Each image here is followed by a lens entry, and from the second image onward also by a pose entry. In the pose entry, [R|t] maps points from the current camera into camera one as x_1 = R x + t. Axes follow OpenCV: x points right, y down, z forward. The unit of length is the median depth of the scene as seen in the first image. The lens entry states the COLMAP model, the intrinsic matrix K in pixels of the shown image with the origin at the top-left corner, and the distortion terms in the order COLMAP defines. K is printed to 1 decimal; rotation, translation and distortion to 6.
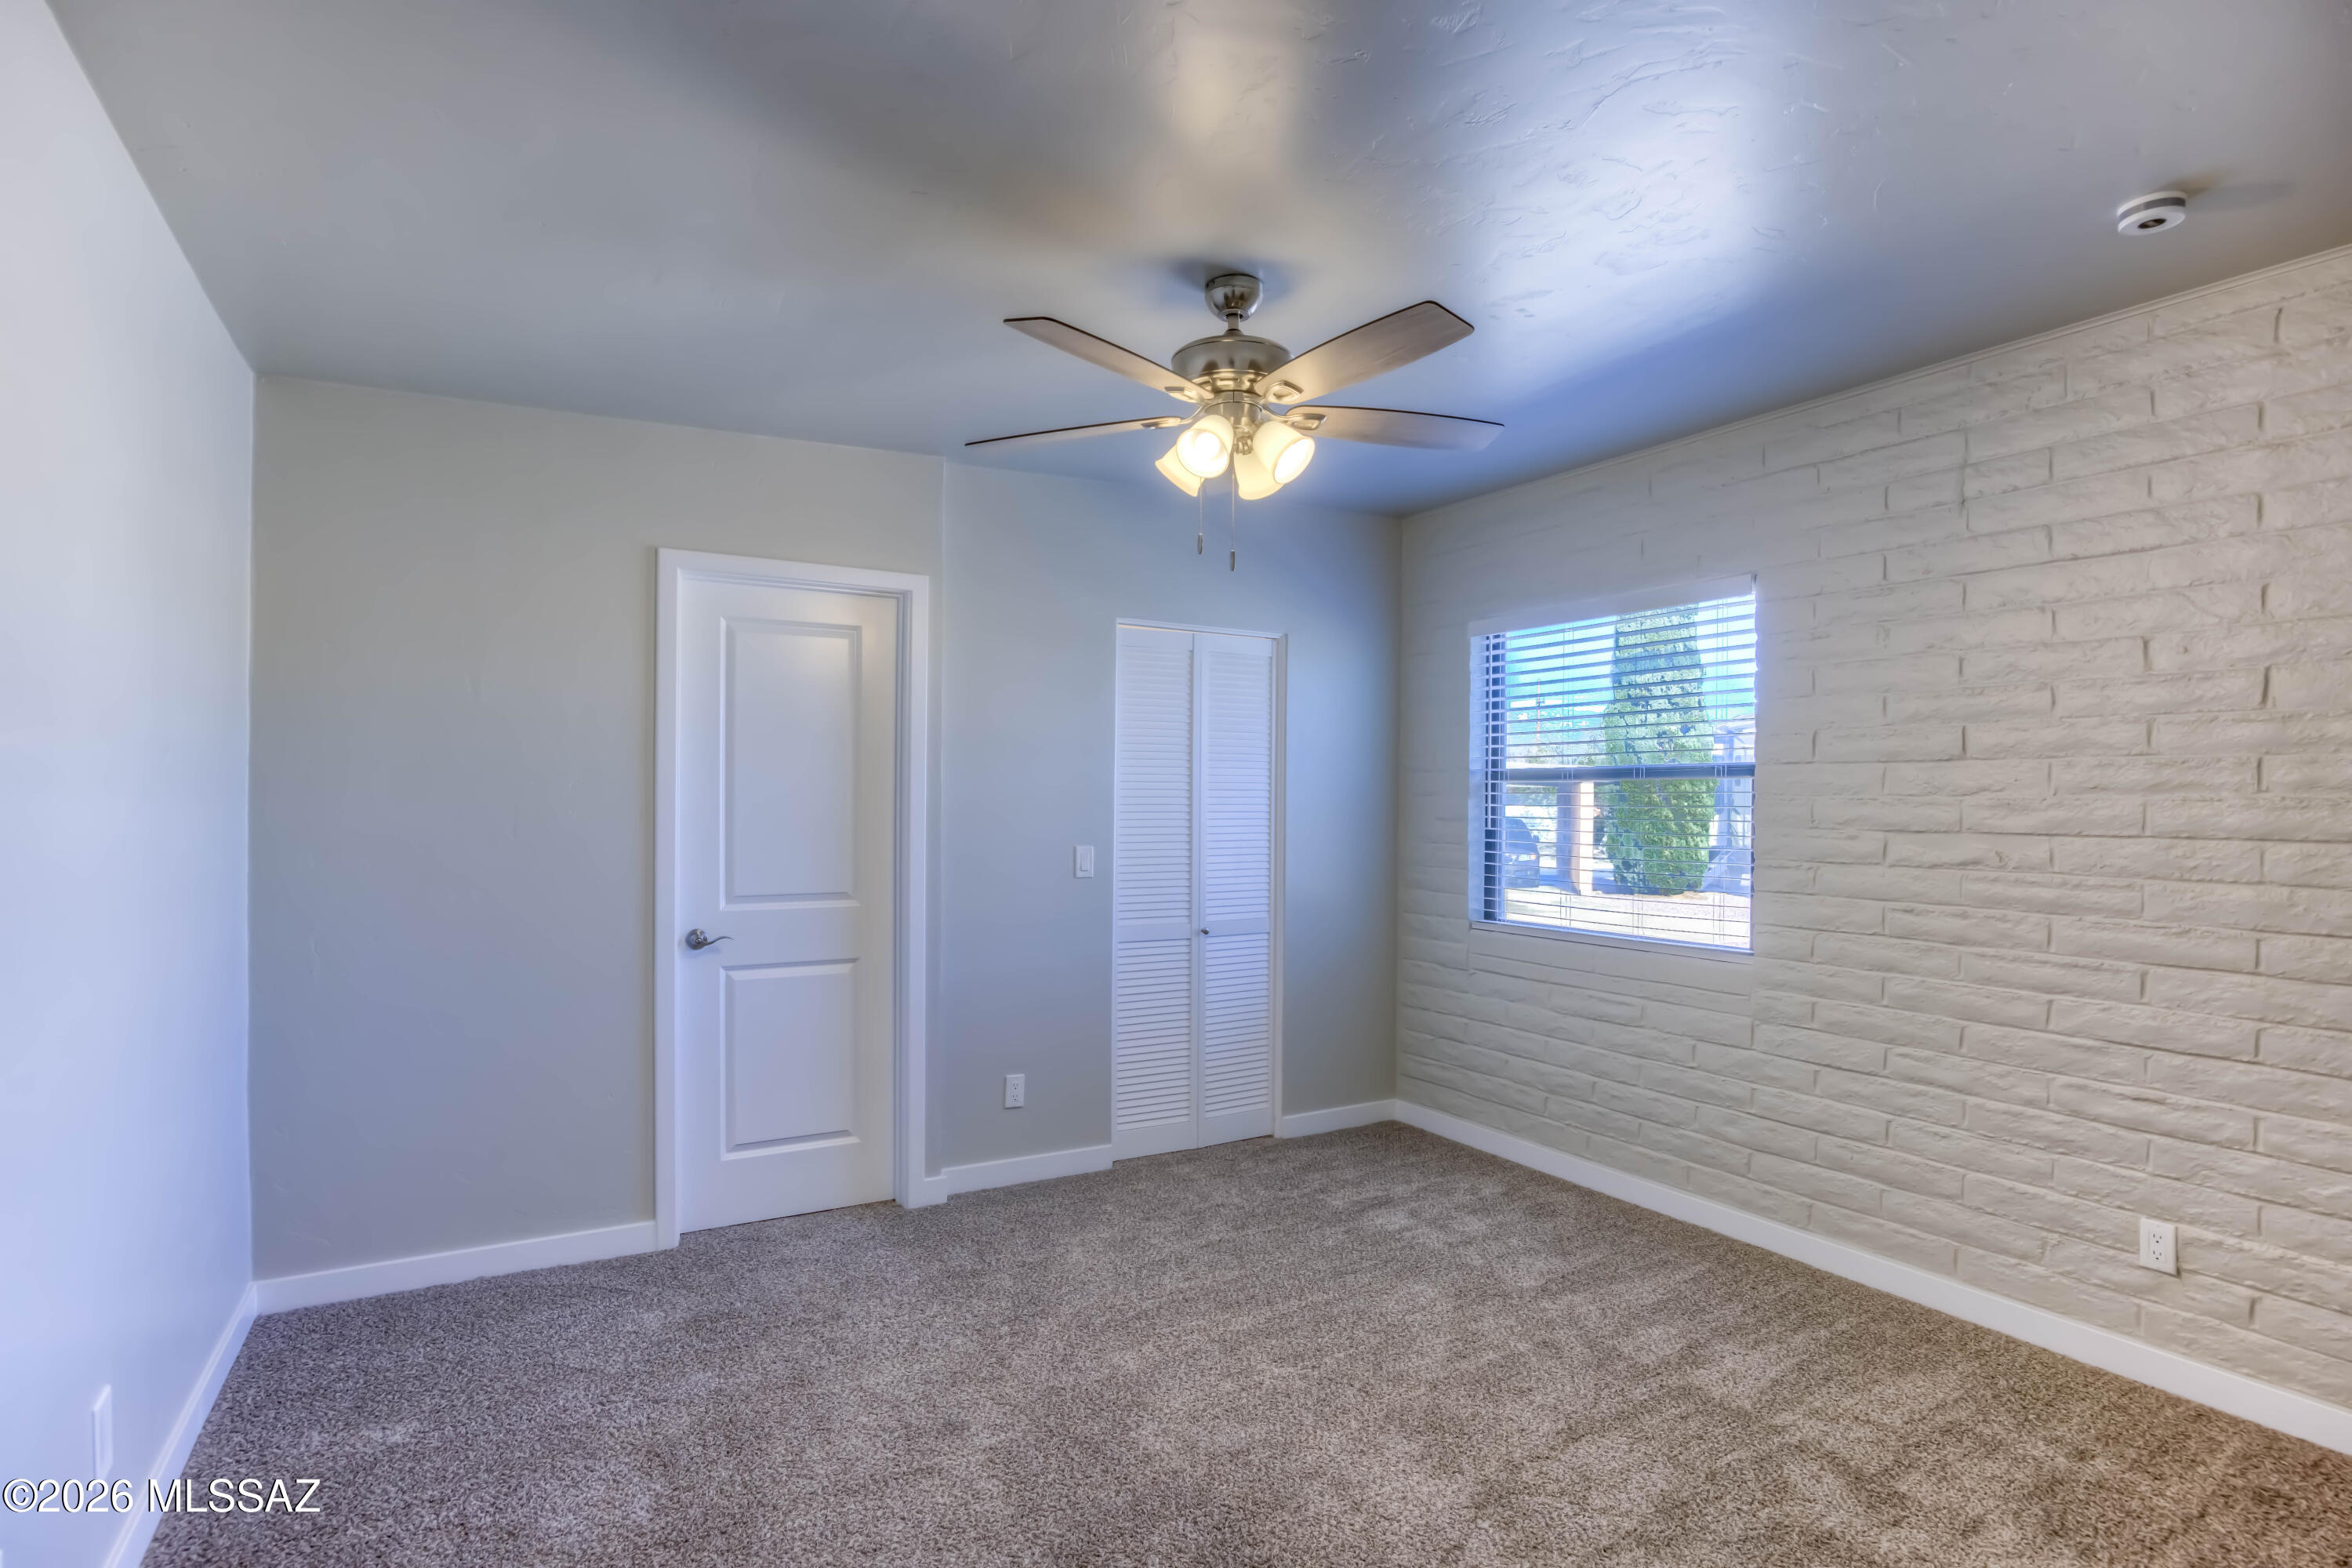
lens RADIAL K [[1210.9, 0, 1176.0], [0, 1210.9, 784.0], [0, 0, 1]] dist [-0.001295, -0.000453]
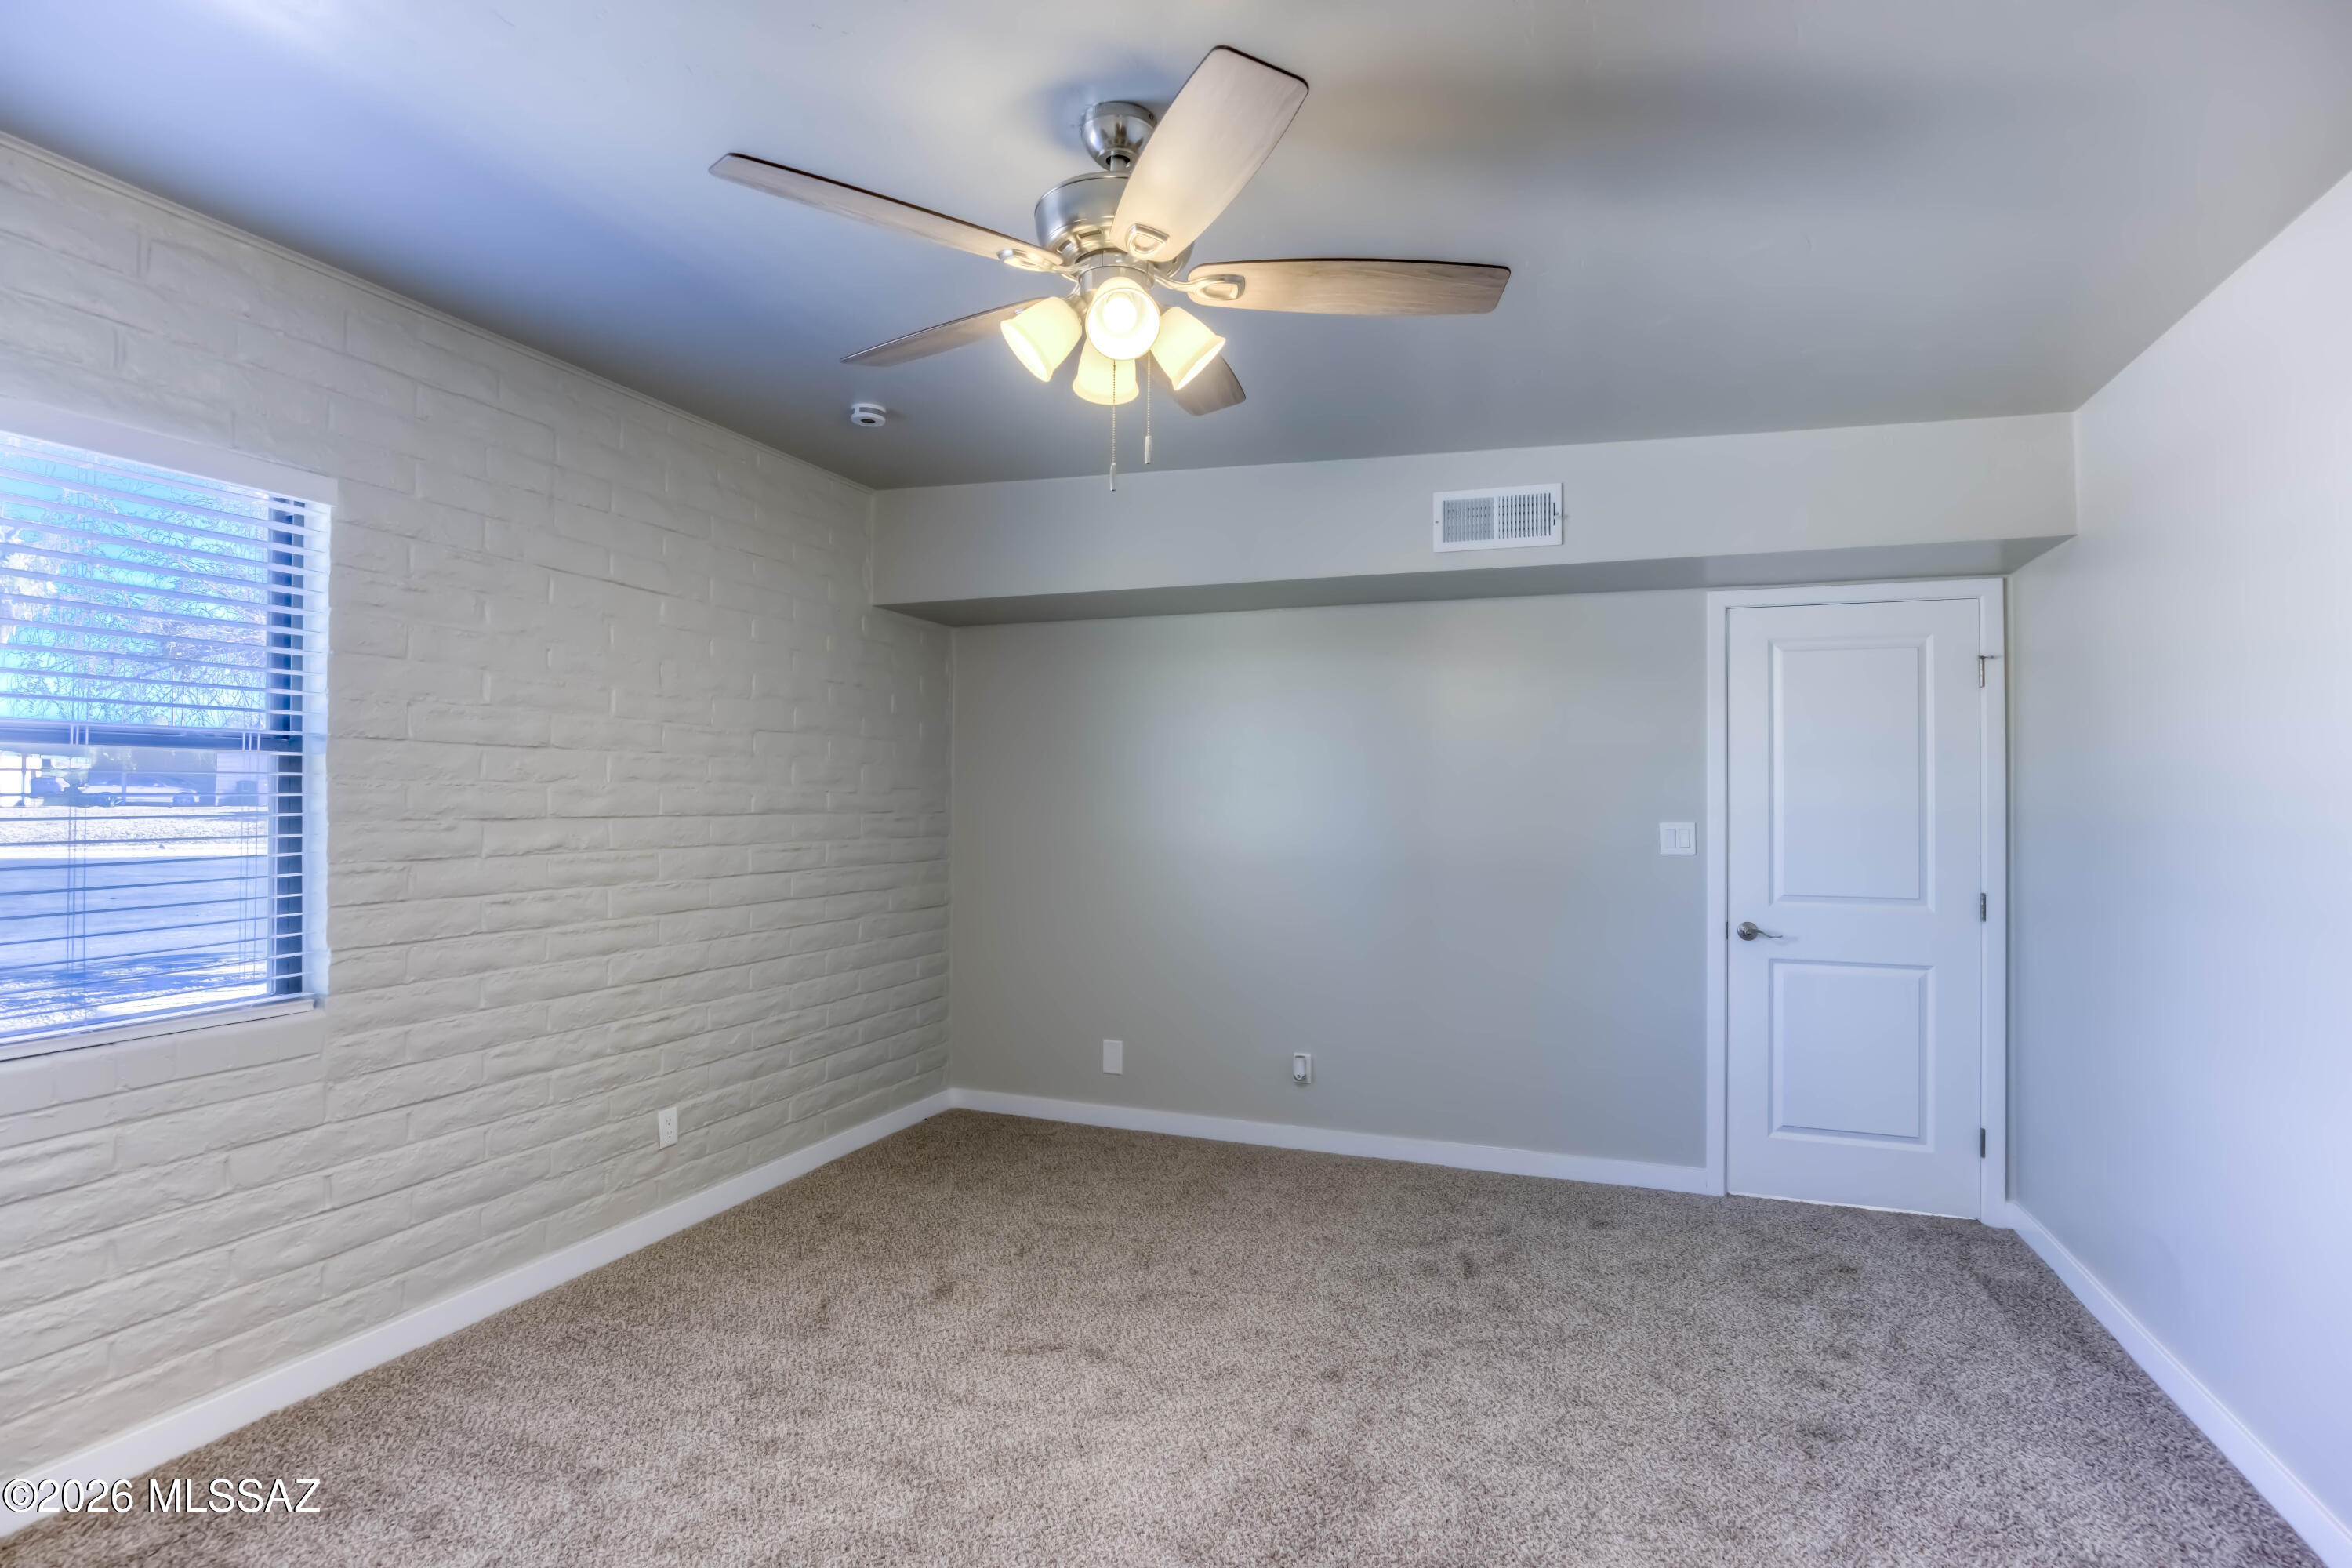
lens RADIAL K [[1210.9, 0, 1176.0], [0, 1210.9, 784.0], [0, 0, 1]] dist [-0.001295, -0.000453]
pose [[-0.627454, 0.000334, 0.778654, -0.493375], [-0.018083, 0.999724, -0.015001, 0.016929], [-0.778444, -0.023493, -0.627274, 1.244873]]
